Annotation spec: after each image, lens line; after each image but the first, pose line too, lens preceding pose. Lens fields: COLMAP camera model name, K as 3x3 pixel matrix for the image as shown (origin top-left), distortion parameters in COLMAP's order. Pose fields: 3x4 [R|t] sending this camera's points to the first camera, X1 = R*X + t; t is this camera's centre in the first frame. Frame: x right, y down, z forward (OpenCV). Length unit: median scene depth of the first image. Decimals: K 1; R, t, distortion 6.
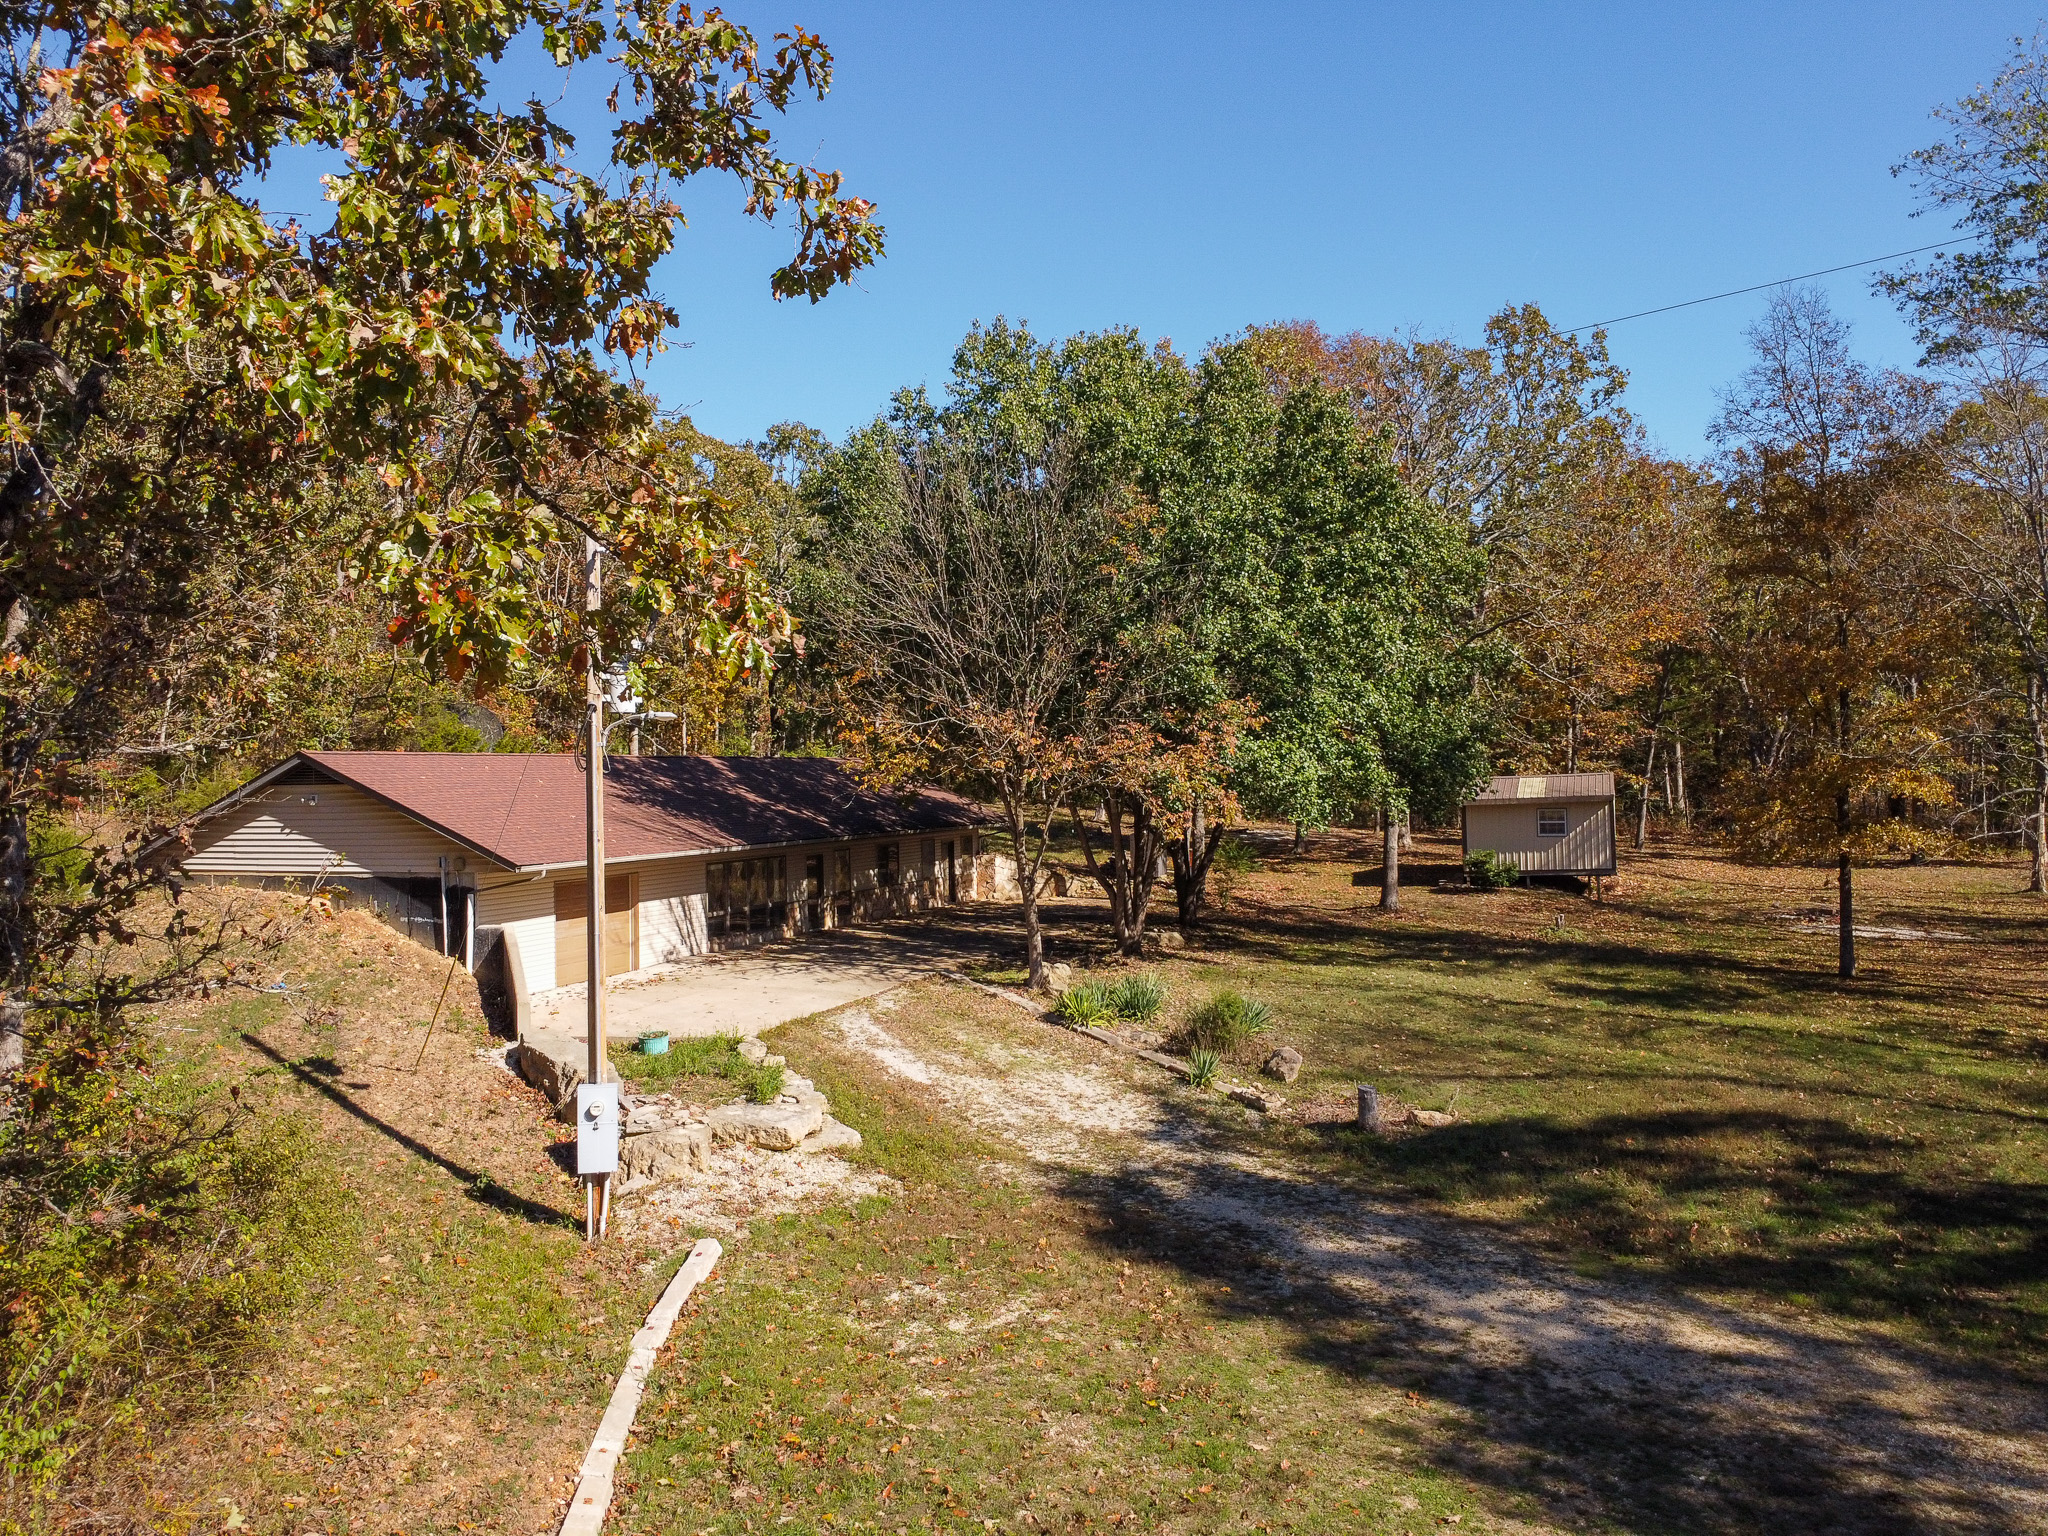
lens RADIAL K [[1512.4, 0, 1024.0], [0, 1512.4, 768.0], [0, 0, 1]] dist [-0.060640, 0.000333]
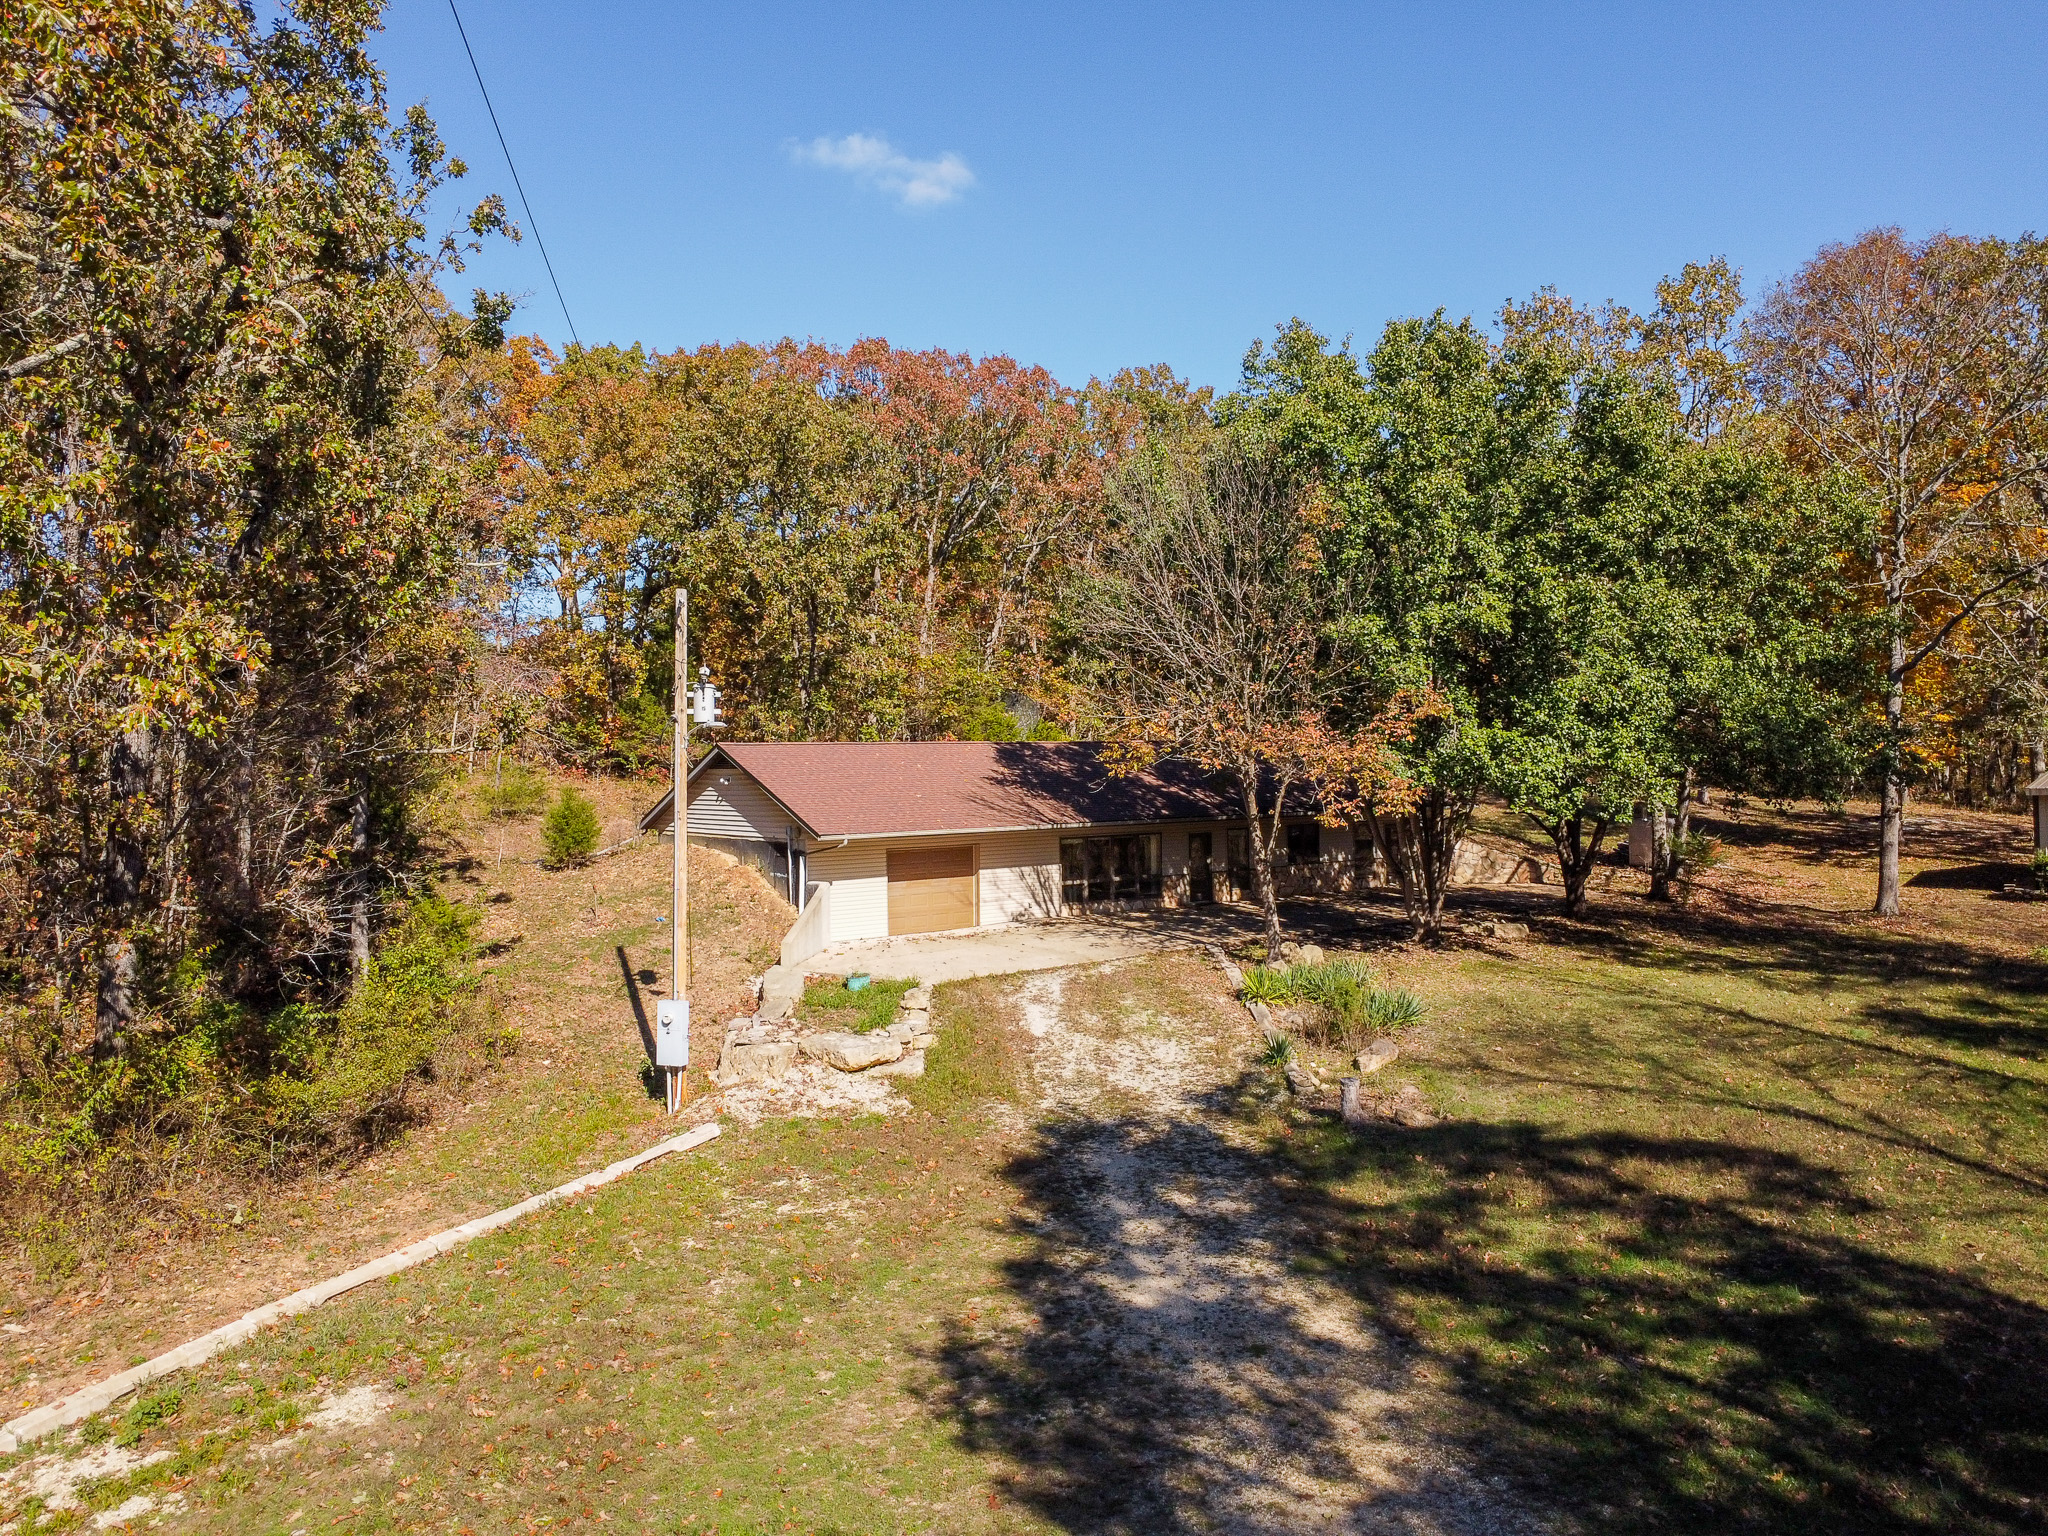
lens RADIAL K [[1512.4, 0, 1024.0], [0, 1512.4, 768.0], [0, 0, 1]] dist [-0.060640, 0.000333]
pose [[0.849579, 0.001964, -0.527458, 0.378650], [0.008638, 0.999807, 0.017636, -0.009917], [0.527391, -0.019539, 0.849398, 0.015974]]
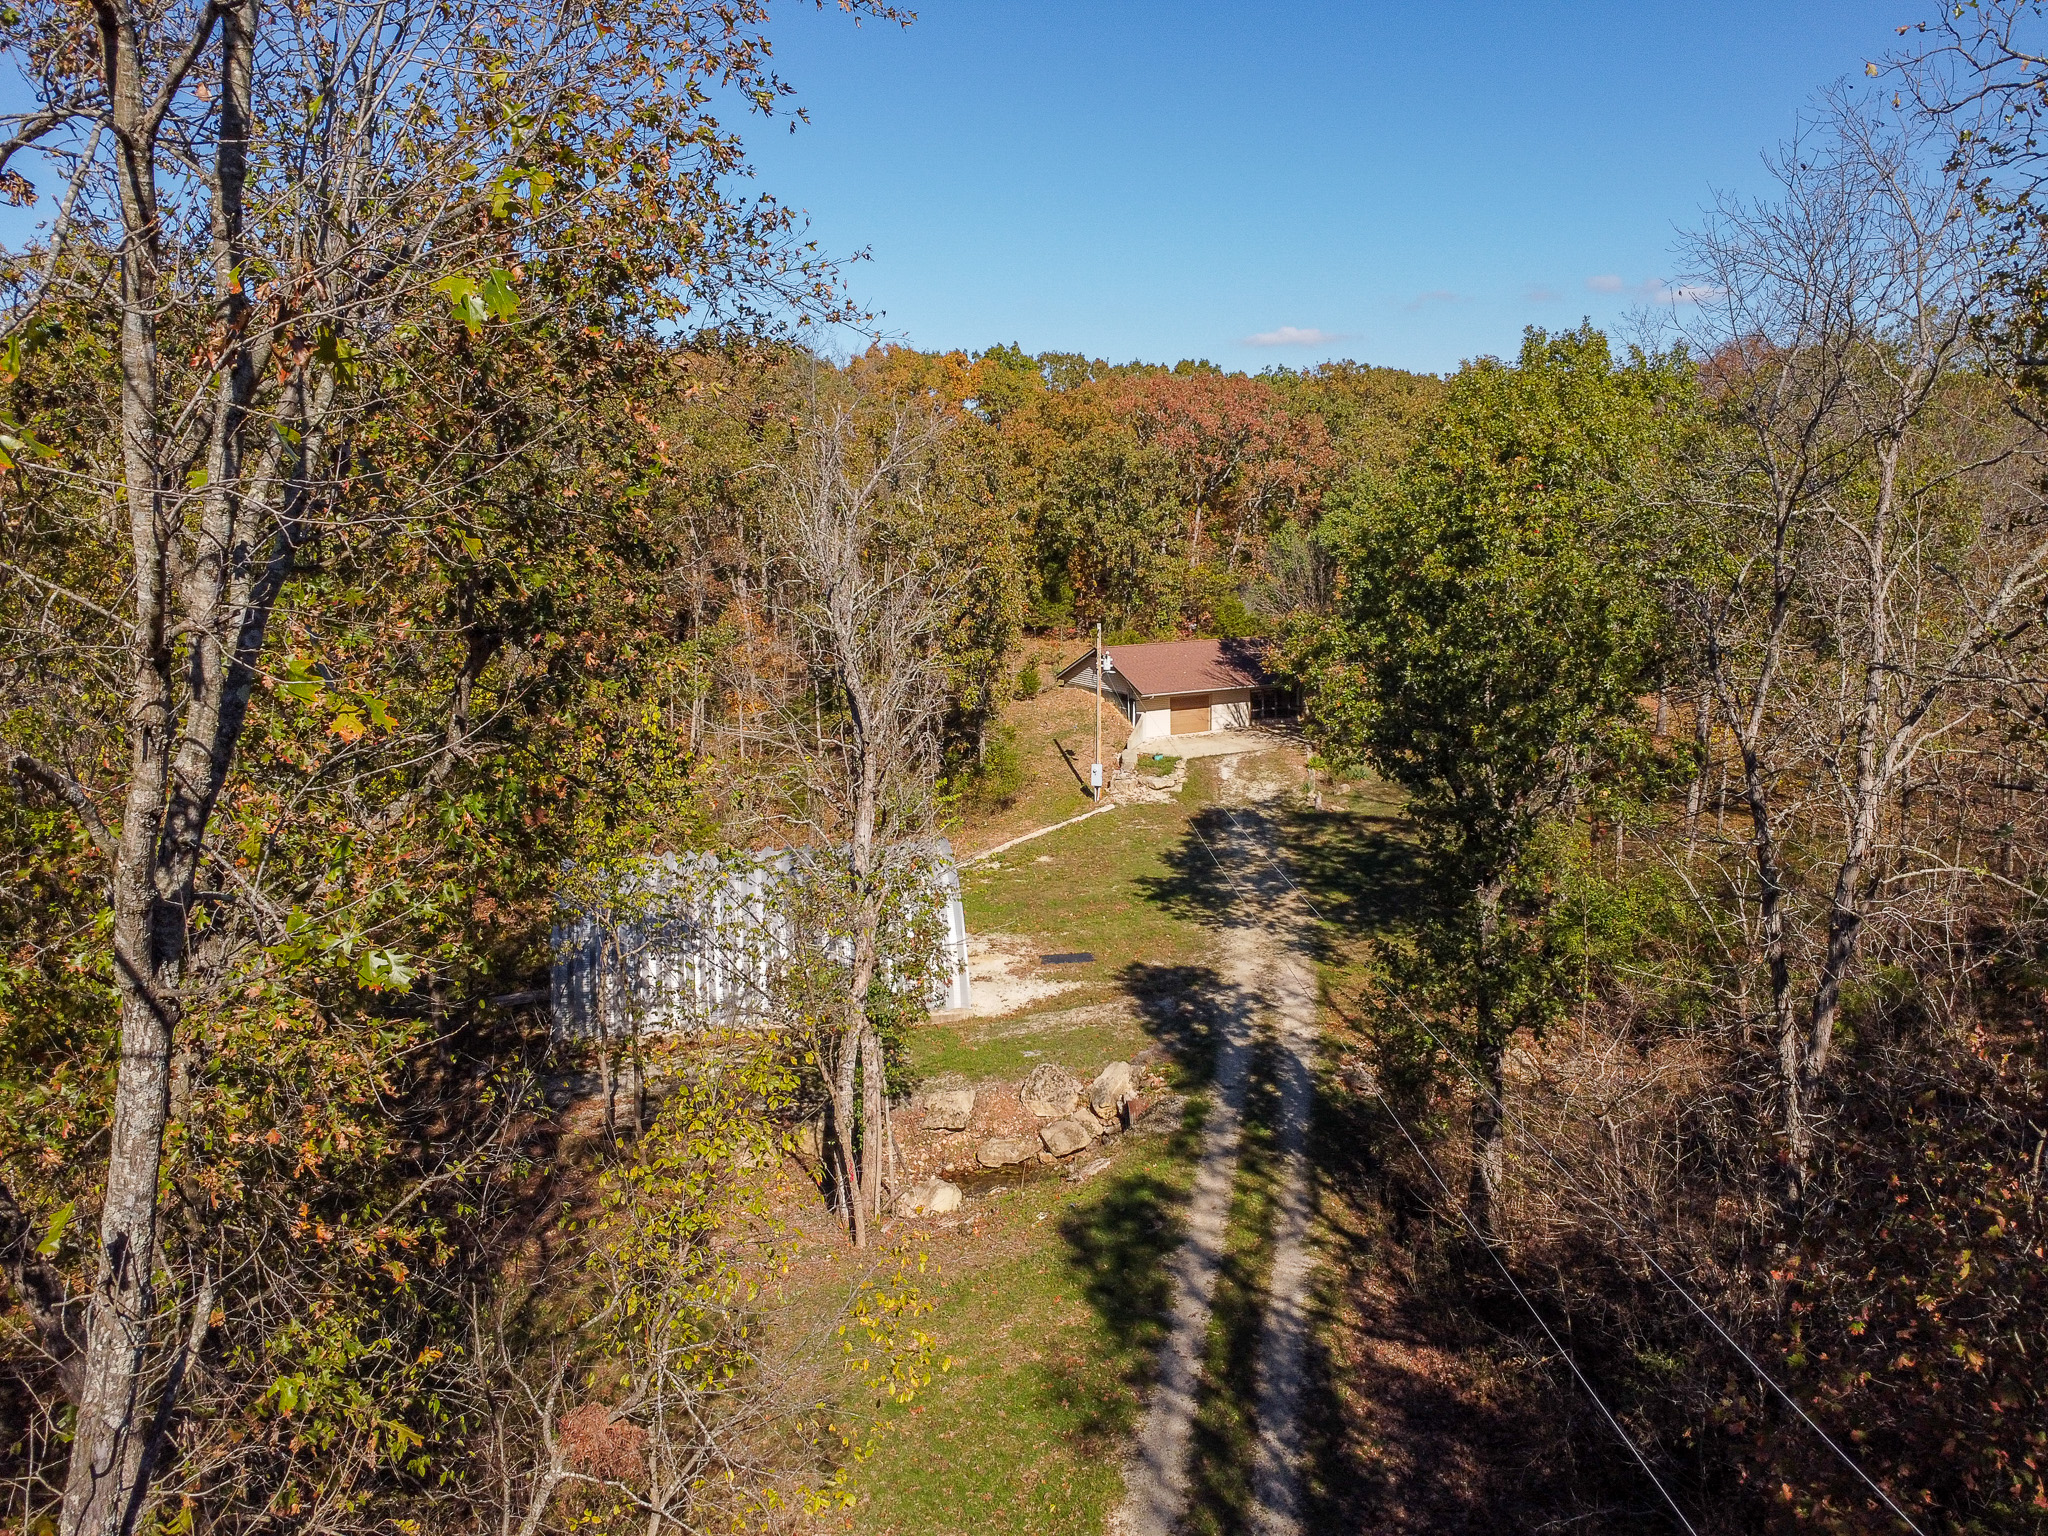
lens RADIAL K [[1512.4, 0, 1024.0], [0, 1512.4, 768.0], [0, 0, 1]] dist [-0.060640, 0.000333]
pose [[0.736731, 0.114167, -0.666478, 1.222682], [0.013876, 0.982883, 0.183706, -0.281228], [0.676043, -0.144590, 0.722537, -1.100512]]
